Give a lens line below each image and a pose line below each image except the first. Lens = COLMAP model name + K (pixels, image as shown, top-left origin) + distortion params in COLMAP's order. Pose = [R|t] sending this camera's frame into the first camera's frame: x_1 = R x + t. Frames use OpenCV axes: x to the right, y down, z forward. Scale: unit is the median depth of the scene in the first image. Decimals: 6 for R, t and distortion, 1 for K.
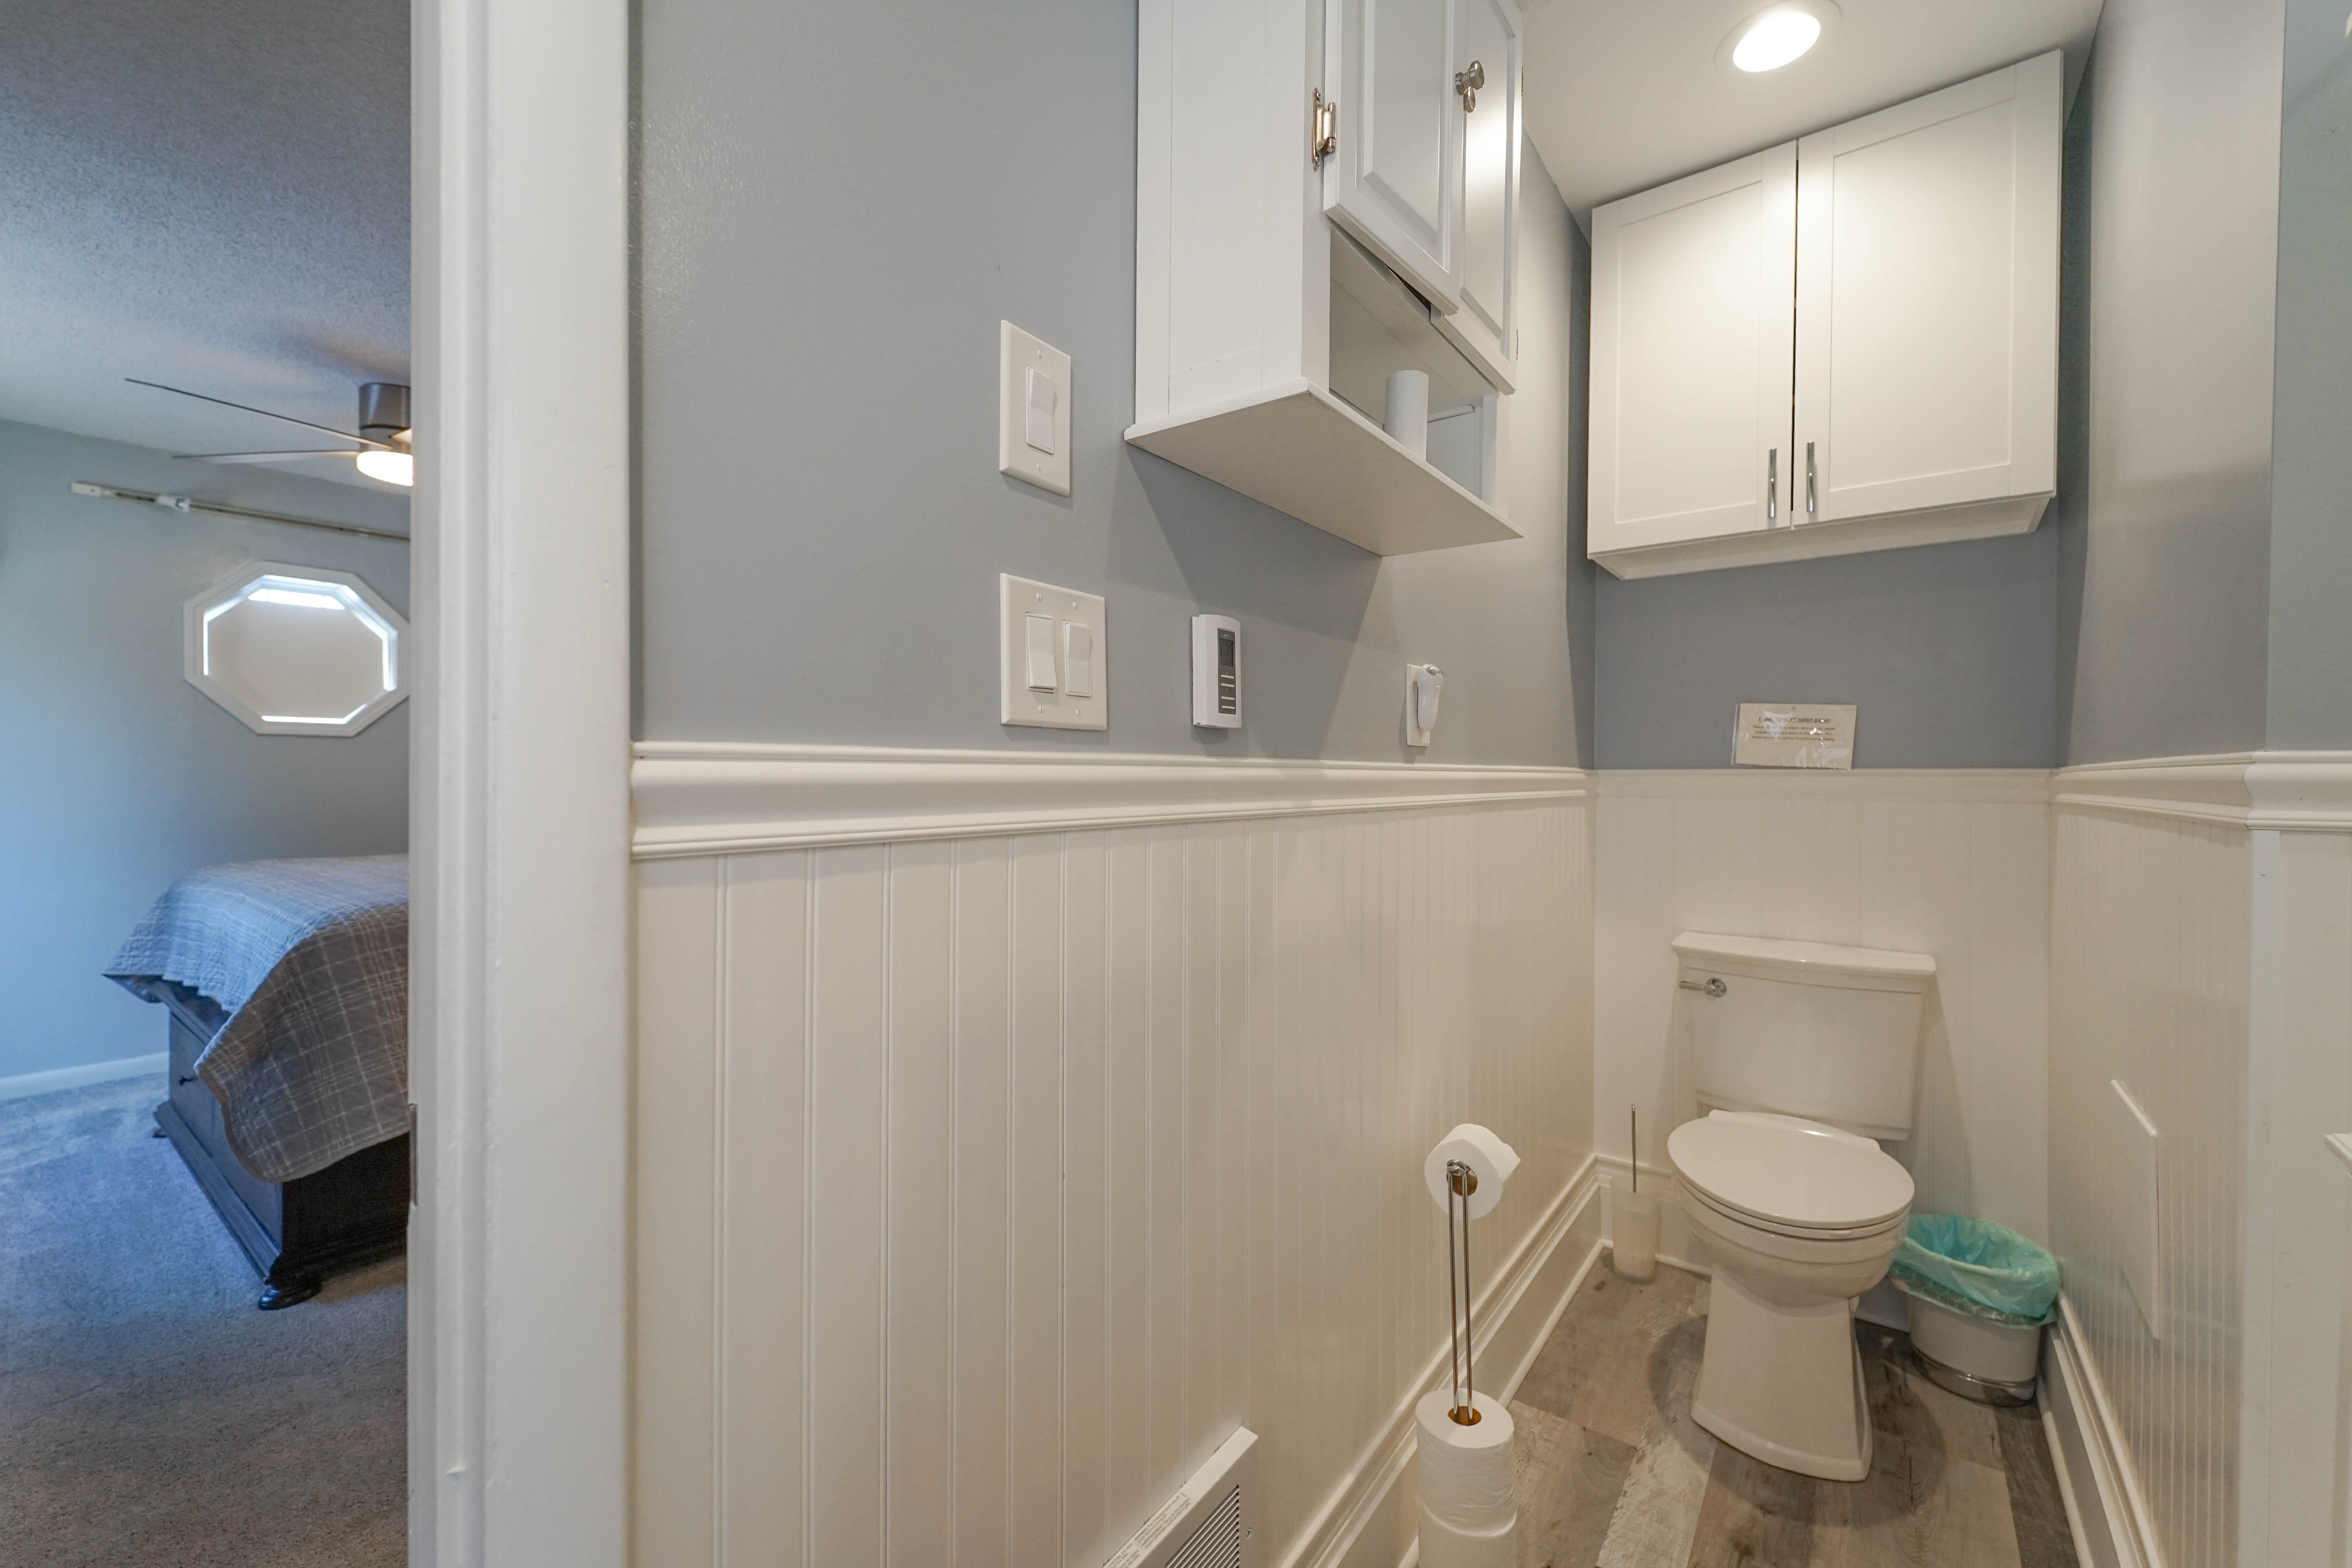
lens RADIAL K [[918.6, 0, 1114.9], [0, 918.6, 780.2], [0, 0, 1]] dist [0.012933, -0.004454]
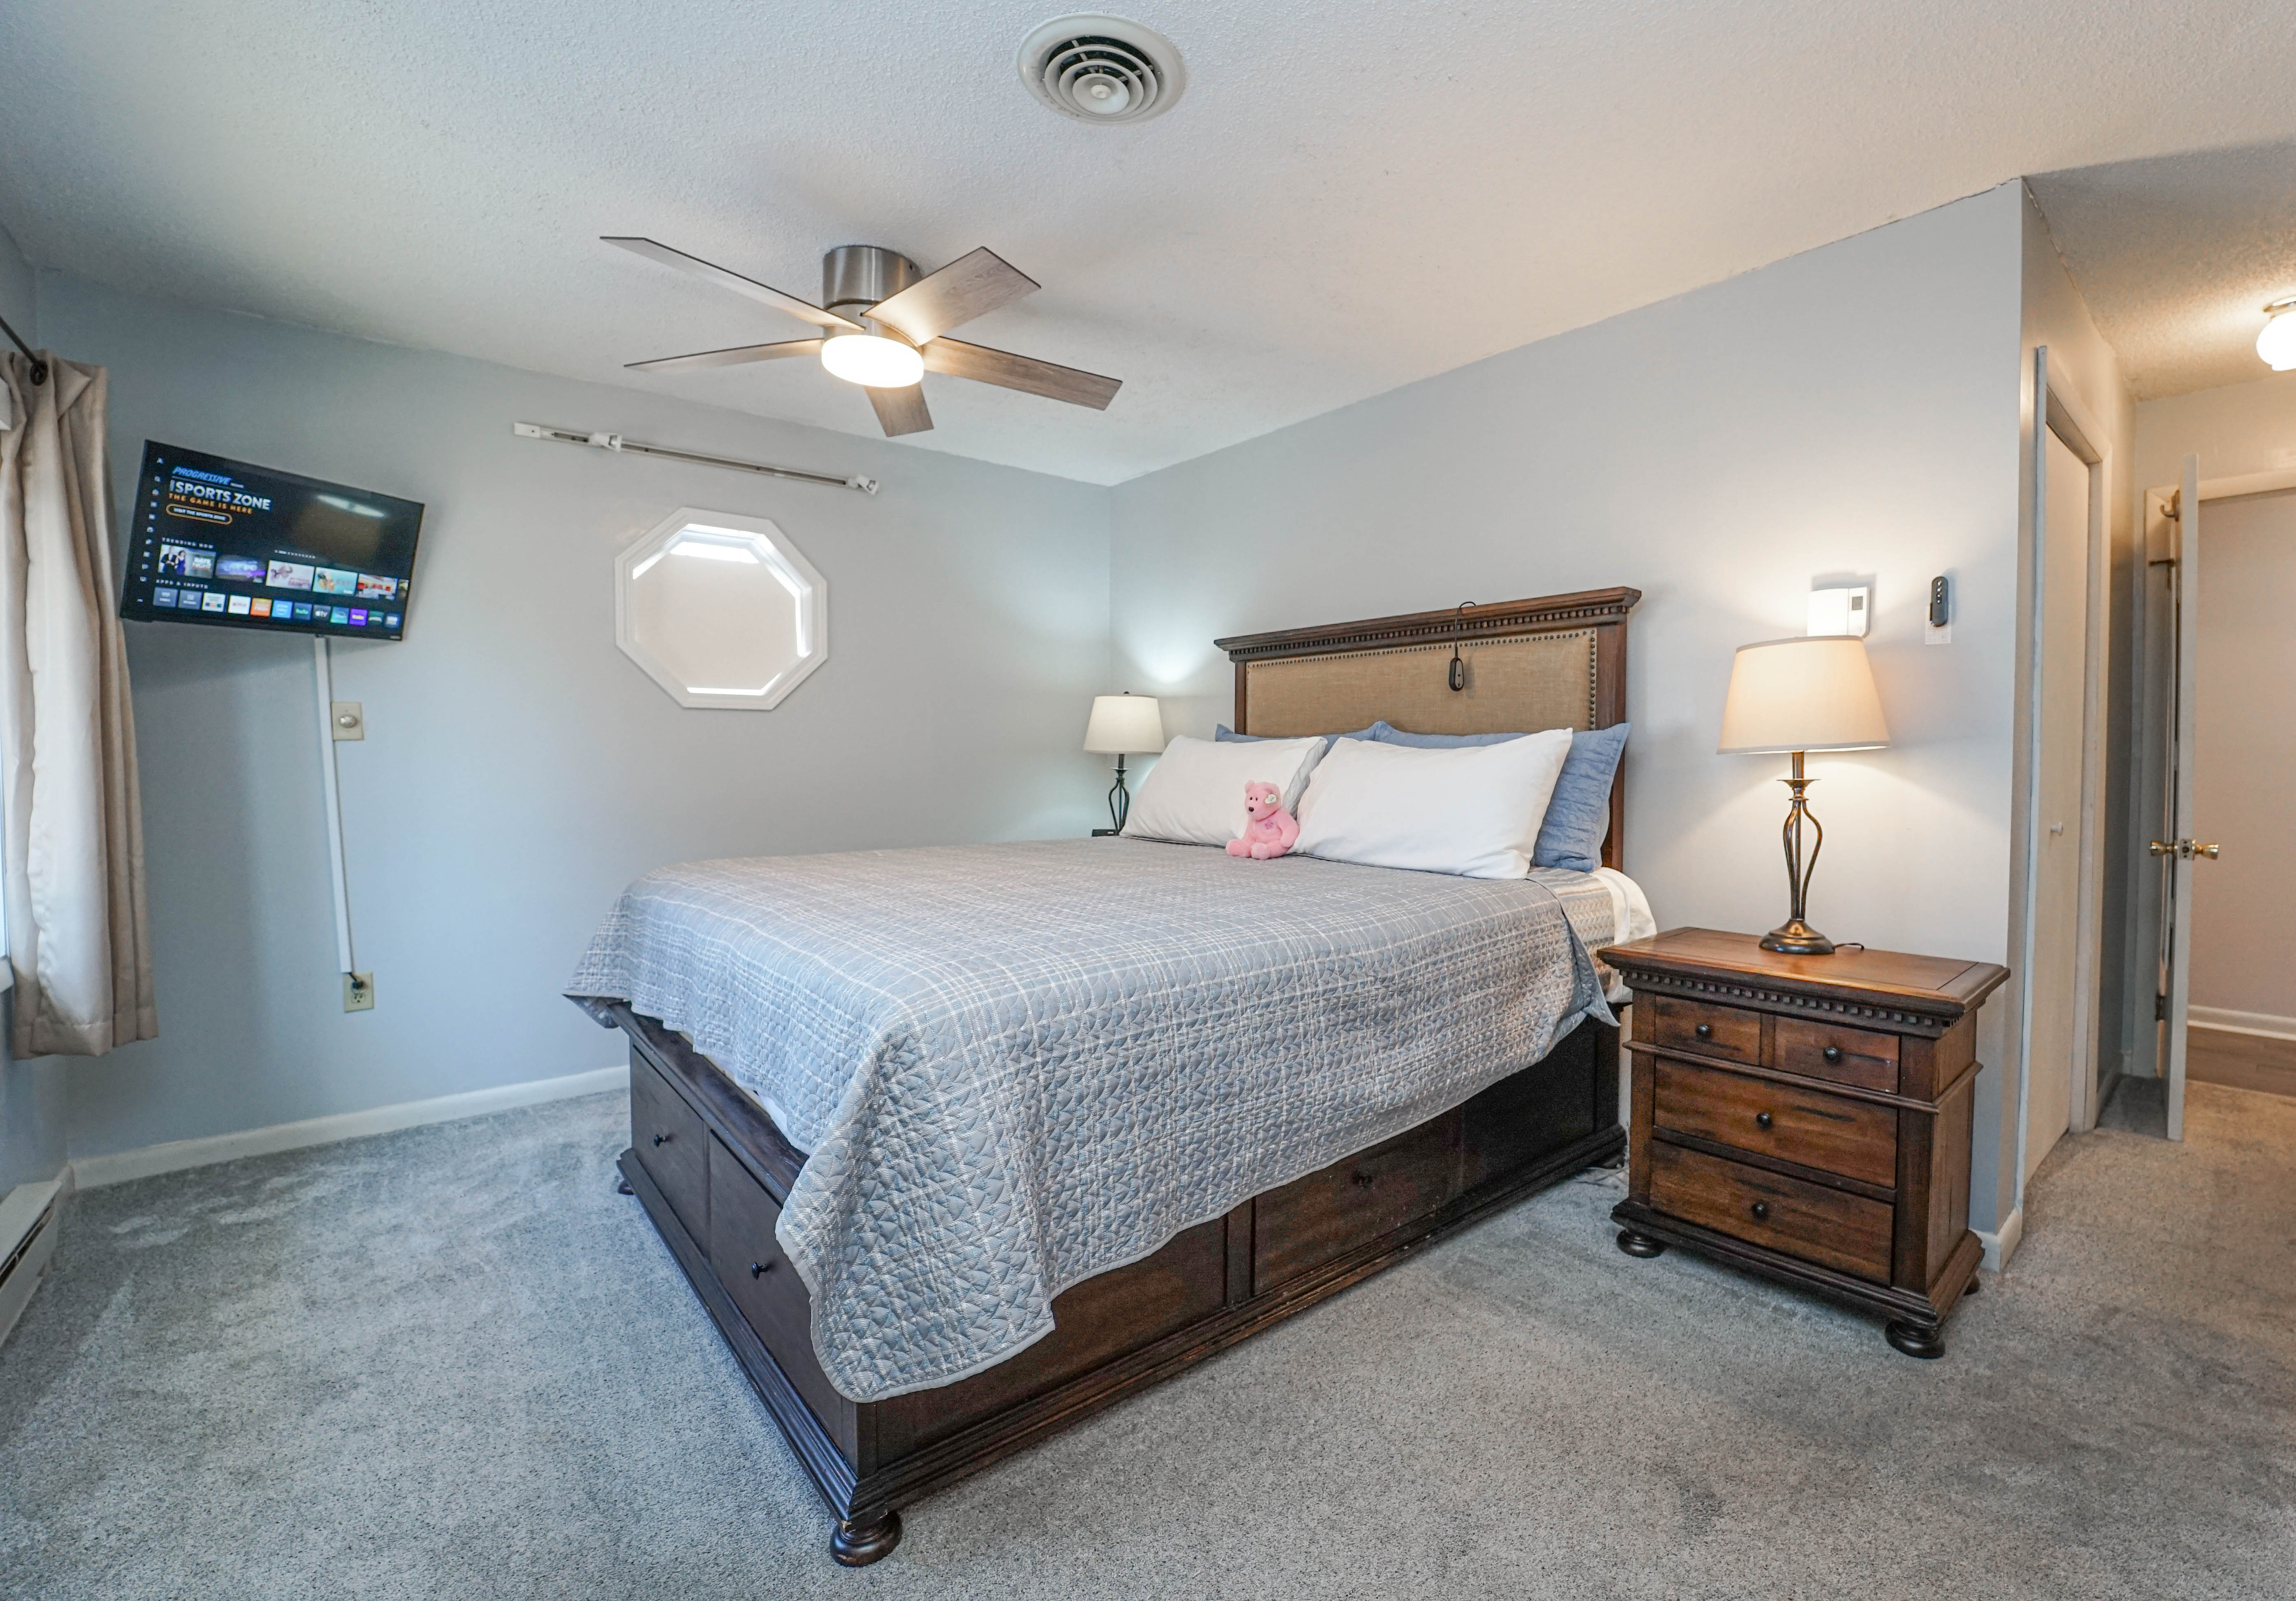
lens RADIAL K [[997.2, 0, 1146.9], [0, 997.2, 786.3], [0, 0, 1]] dist [-0.009252, -0.000502]
pose [[0.970733, 0.006485, -0.240075, -0.354332], [0.000290, 0.999603, 0.028172, -0.003941], [0.240162, -0.027417, 0.970345, 0.250721]]
